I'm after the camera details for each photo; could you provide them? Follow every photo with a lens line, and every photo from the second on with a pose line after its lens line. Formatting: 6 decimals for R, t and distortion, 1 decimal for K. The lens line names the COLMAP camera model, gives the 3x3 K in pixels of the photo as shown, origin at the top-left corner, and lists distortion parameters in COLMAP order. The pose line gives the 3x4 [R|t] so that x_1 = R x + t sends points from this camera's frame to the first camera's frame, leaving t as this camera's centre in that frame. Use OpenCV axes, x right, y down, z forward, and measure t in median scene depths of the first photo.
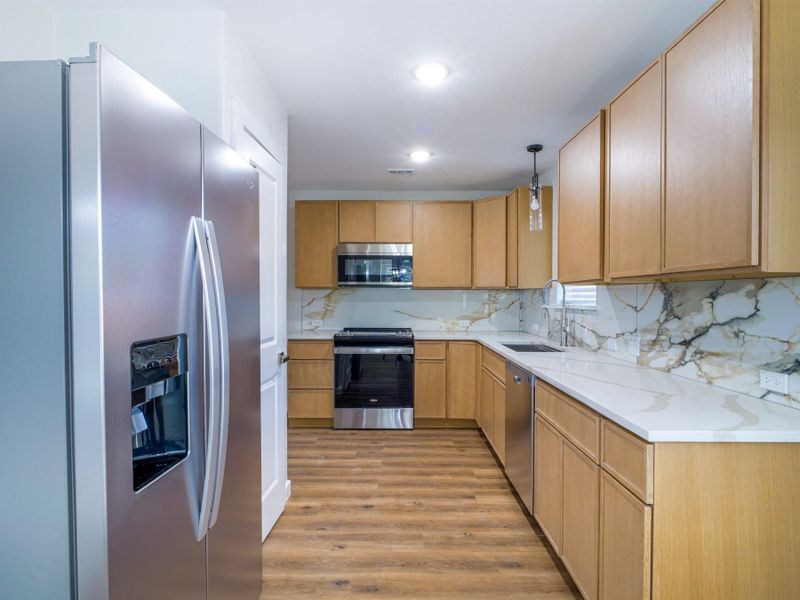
lens RADIAL K [[443.3, 0, 400.8], [0, 443.3, 298.8], [0, 0, 1]] dist [-0.004452, 0.001388]
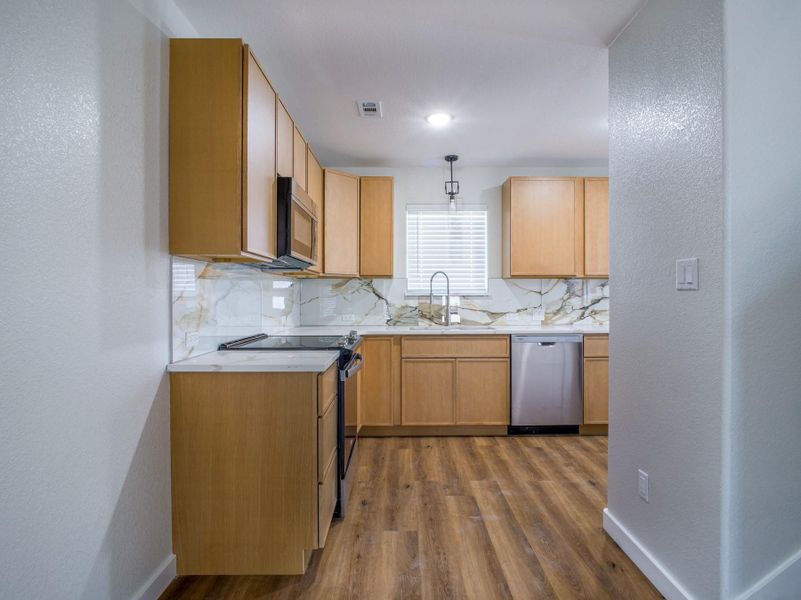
lens RADIAL K [[443.8, 0, 411.4], [0, 443.8, 296.8], [0, 0, 1]] dist [-0.004452, 0.001388]
pose [[-0.021230, -0.004151, 0.999766, -0.895901], [0.007662, 0.999961, 0.004315, 0.019726], [-0.999745, 0.007751, -0.021197, 1.171438]]
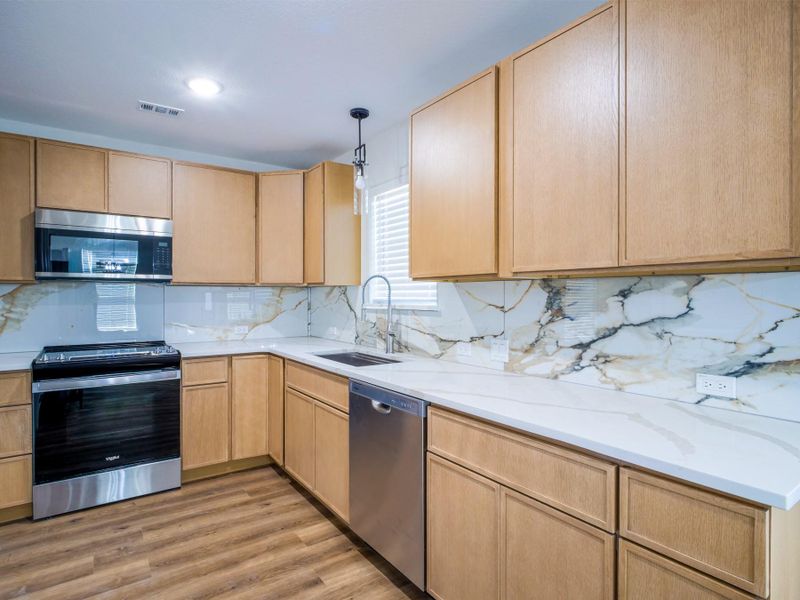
lens RADIAL K [[443.3, 0, 399.0], [0, 443.3, 297.2], [0, 0, 1]] dist [-0.004452, 0.001388]
pose [[0.816408, -0.005837, 0.577446, -0.115332], [0.006397, 0.999979, 0.001065, -0.001991], [-0.577440, 0.002824, 0.816428, 0.301145]]
